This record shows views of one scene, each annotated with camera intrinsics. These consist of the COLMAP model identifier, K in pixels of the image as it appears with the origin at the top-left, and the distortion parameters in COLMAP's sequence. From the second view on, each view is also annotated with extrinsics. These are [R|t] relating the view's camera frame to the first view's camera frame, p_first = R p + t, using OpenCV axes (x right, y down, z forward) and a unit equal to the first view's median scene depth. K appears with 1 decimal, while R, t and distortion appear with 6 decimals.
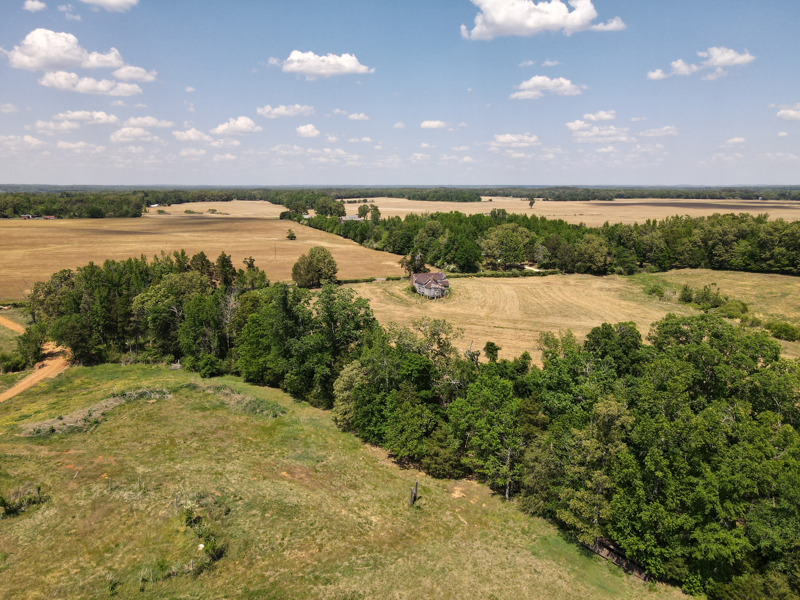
lens RADIAL K [[581.0, 0, 402.5], [0, 581.0, 286.1], [0, 0, 1]] dist [0.006746, -0.004815]
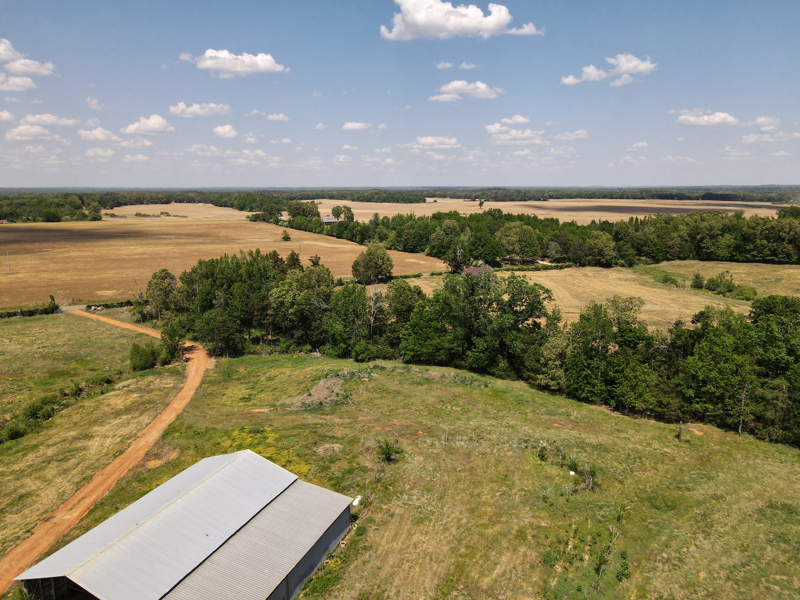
lens RADIAL K [[581.0, 0, 402.5], [0, 581.0, 286.1], [0, 0, 1]] dist [0.006746, -0.004815]
pose [[0.992585, -0.023976, 0.119163, -0.326041], [0.024290, 0.999704, -0.001182, 0.014736], [-0.119099, 0.004068, 0.992874, -0.077468]]
